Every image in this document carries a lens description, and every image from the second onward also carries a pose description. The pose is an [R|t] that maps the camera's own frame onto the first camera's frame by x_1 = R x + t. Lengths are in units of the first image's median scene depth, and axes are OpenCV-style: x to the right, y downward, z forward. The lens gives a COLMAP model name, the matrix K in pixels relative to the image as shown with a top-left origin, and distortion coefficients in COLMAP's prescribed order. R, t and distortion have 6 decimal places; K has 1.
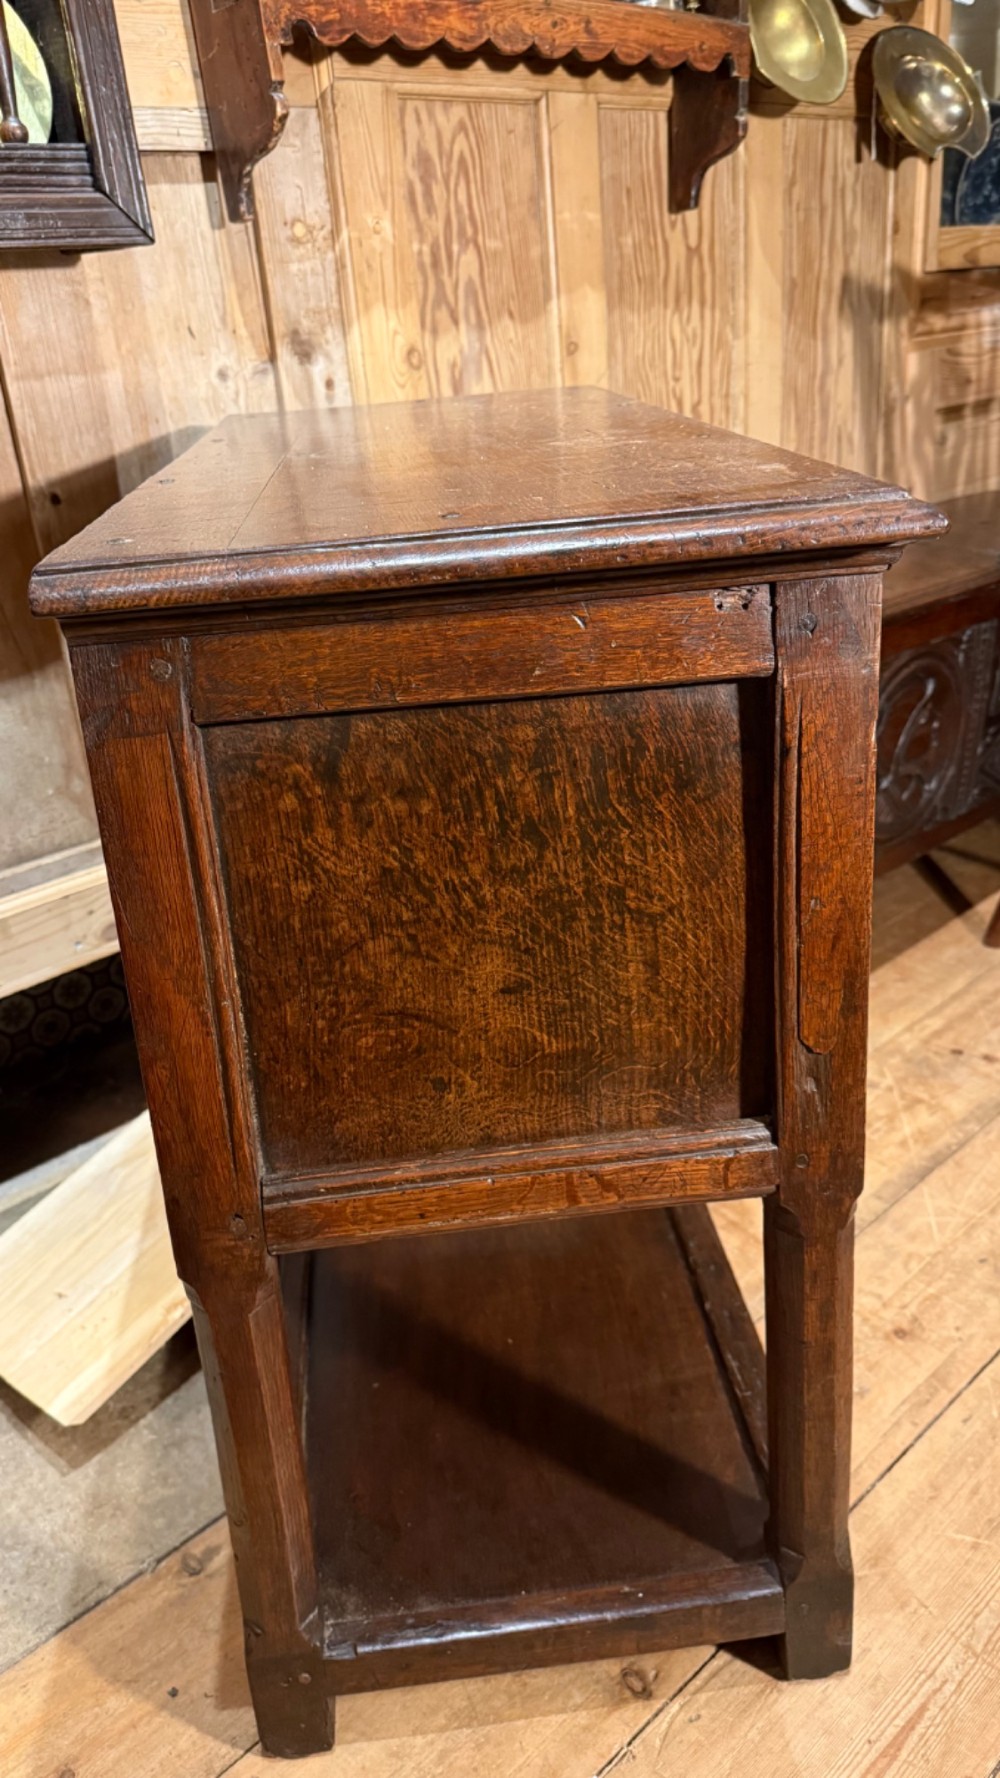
lens RADIAL K [[1252.6, 0, 498.1], [0, 1252.6, 891.1], [0, 0, 1]] dist [0.023280, -0.050864]
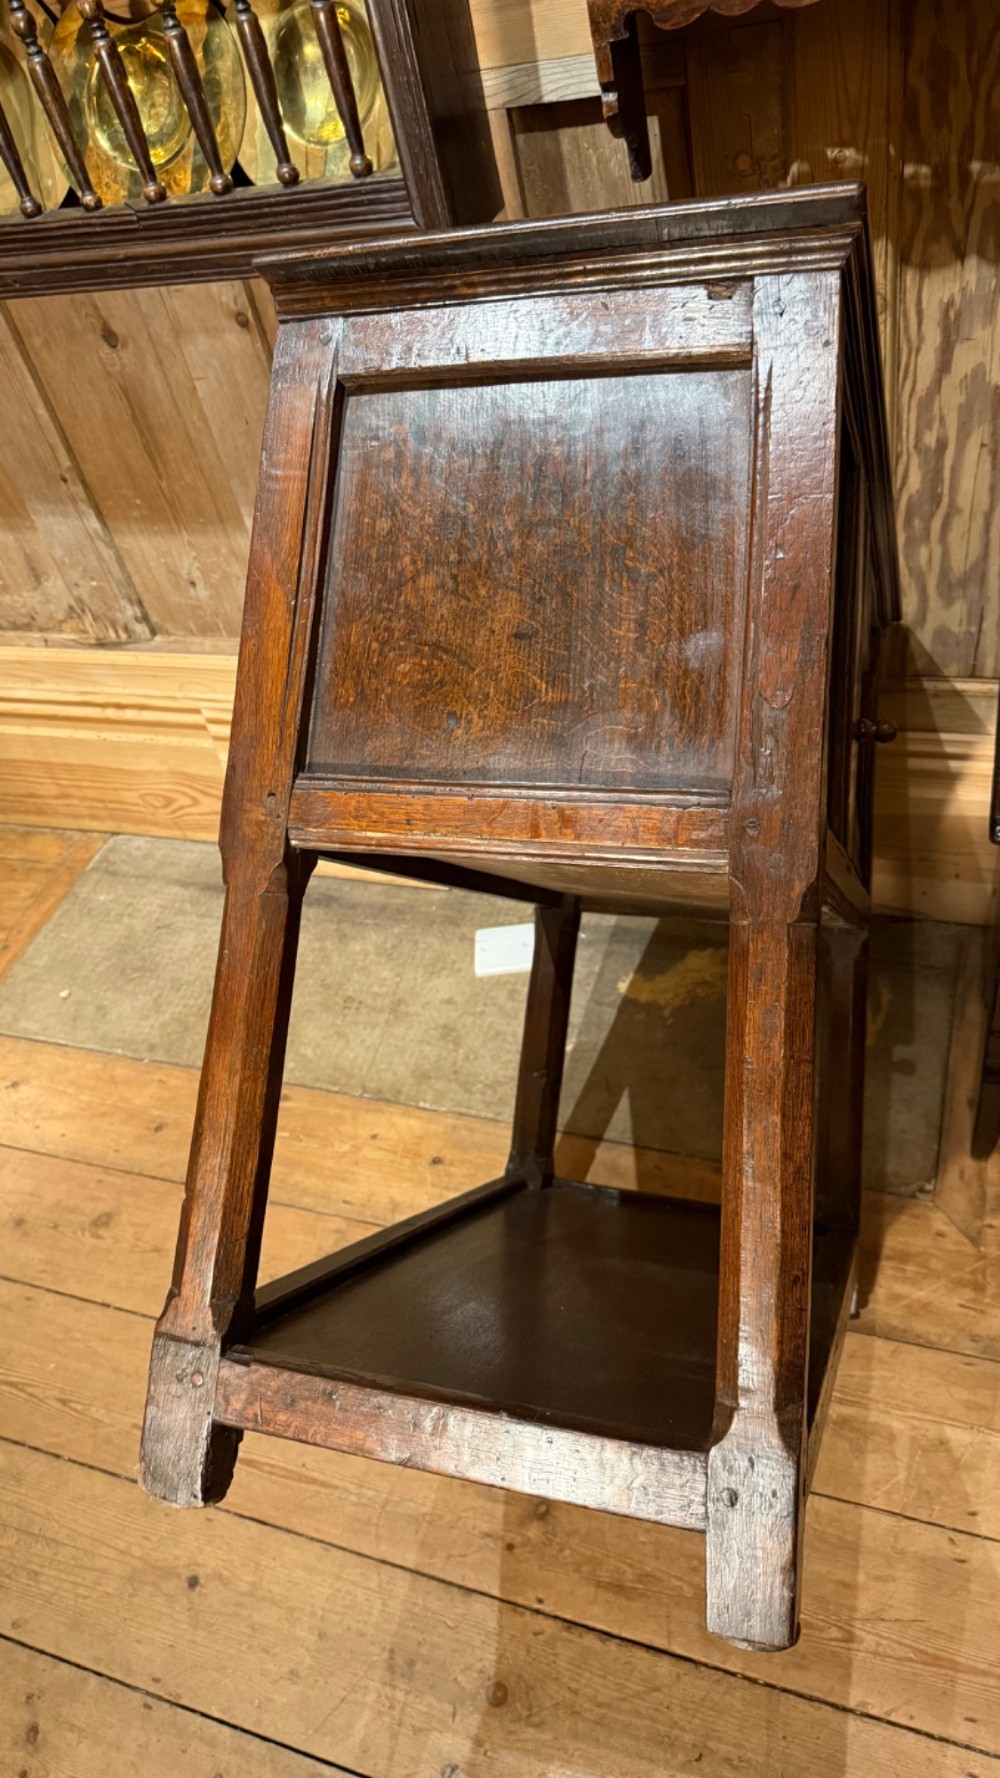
lens RADIAL K [[1252.6, 0, 498.1], [0, 1252.6, 891.1], [0, 0, 1]] dist [0.023280, -0.050864]
pose [[0.502689, 0.598761, -0.623529, 0.626372], [-0.213601, 0.784954, 0.581569, -0.591033], [0.837662, -0.159162, 0.522484, 0.283206]]
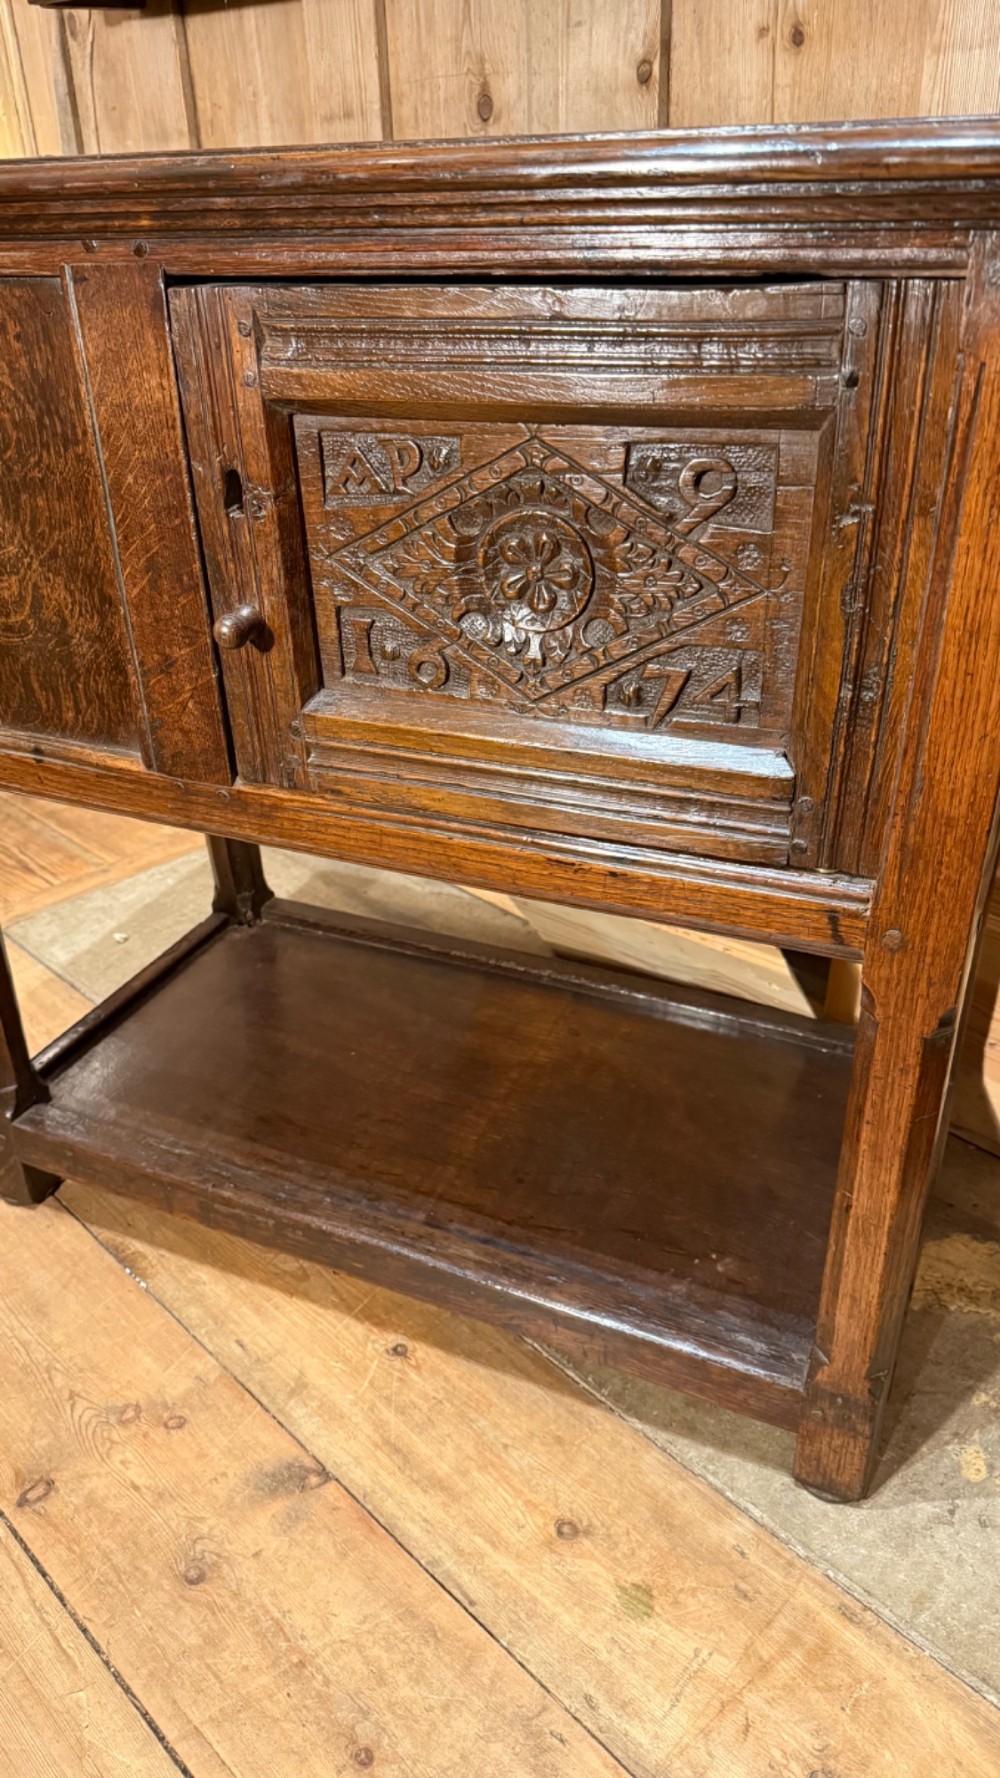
lens RADIAL K [[1261.3, 0, 494.9], [0, 1261.3, 896.3], [0, 0, 1]] dist [0.029897, -0.053466]
pose [[0.059540, 0.564970, -0.822961, 0.453737], [-0.388298, 0.772602, 0.502305, -0.256295], [0.919608, 0.289647, 0.265377, 0.606954]]
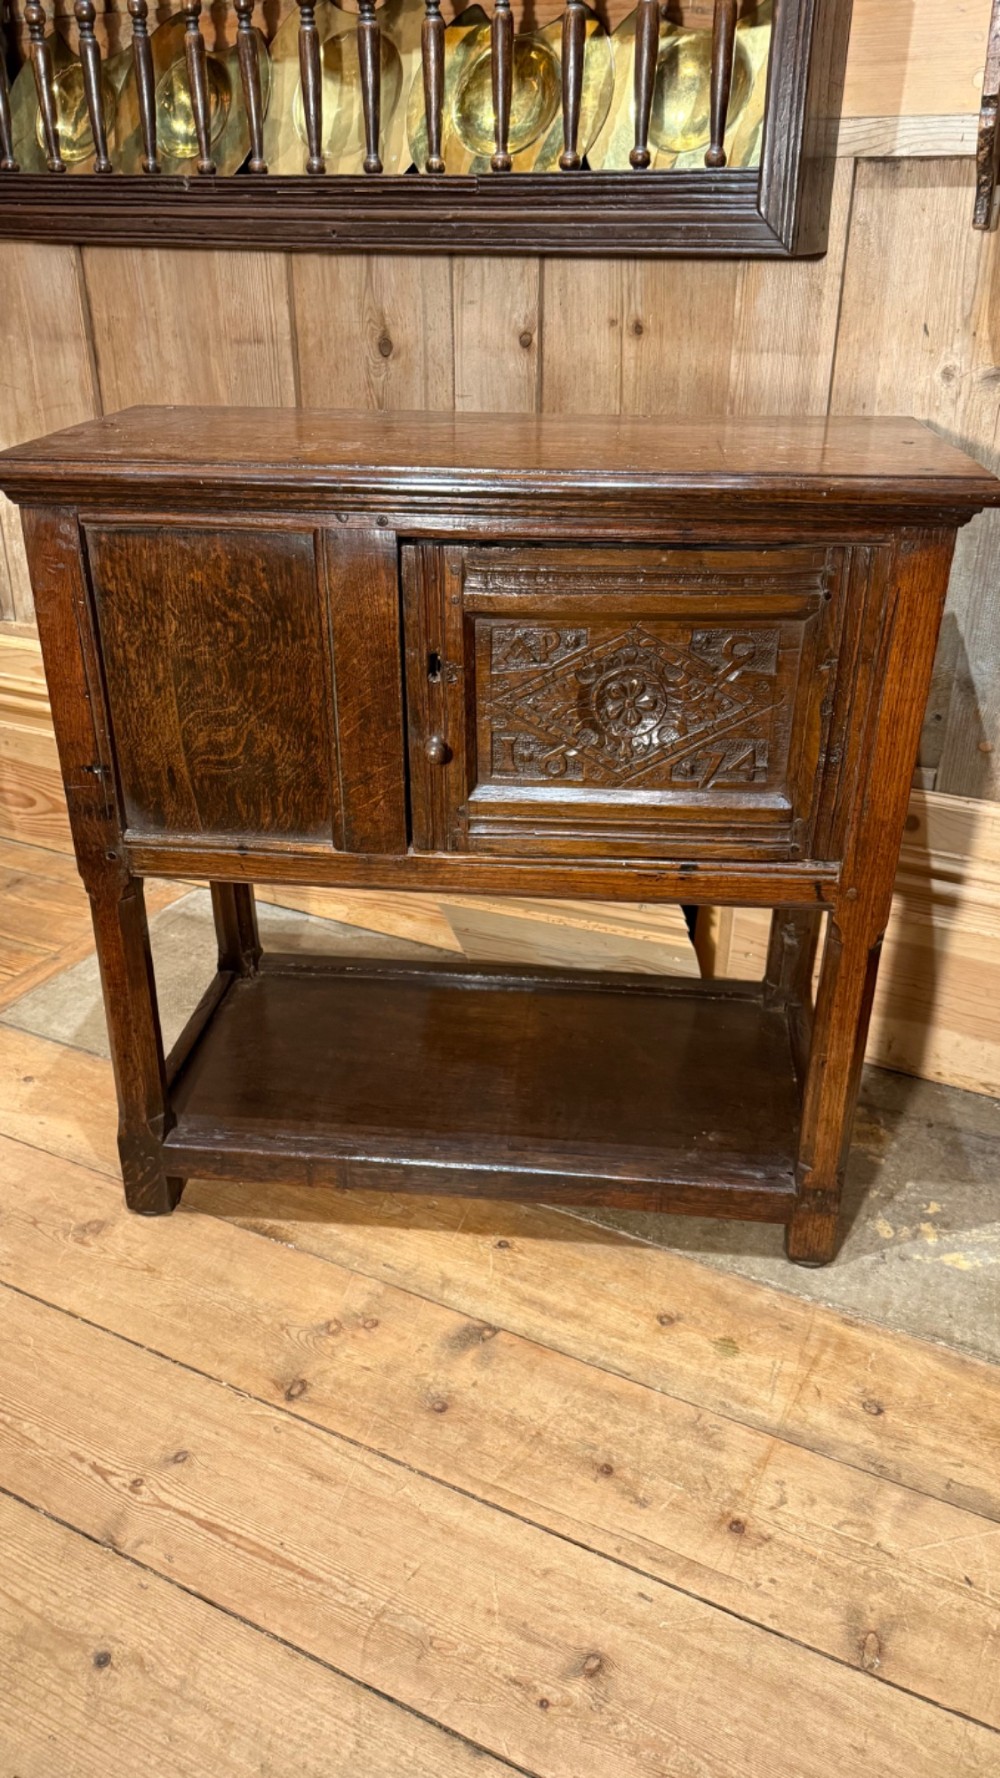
lens RADIAL K [[1233.3, 0, 496.8], [0, 1233.3, 894.5], [0, 0, 1]] dist [0.136322, -0.239115]
pose [[0.372754, 0.499865, -0.781786, 0.643603], [-0.410683, 0.844368, 0.344067, -0.250036], [0.832102, 0.192814, 0.520028, 0.240509]]
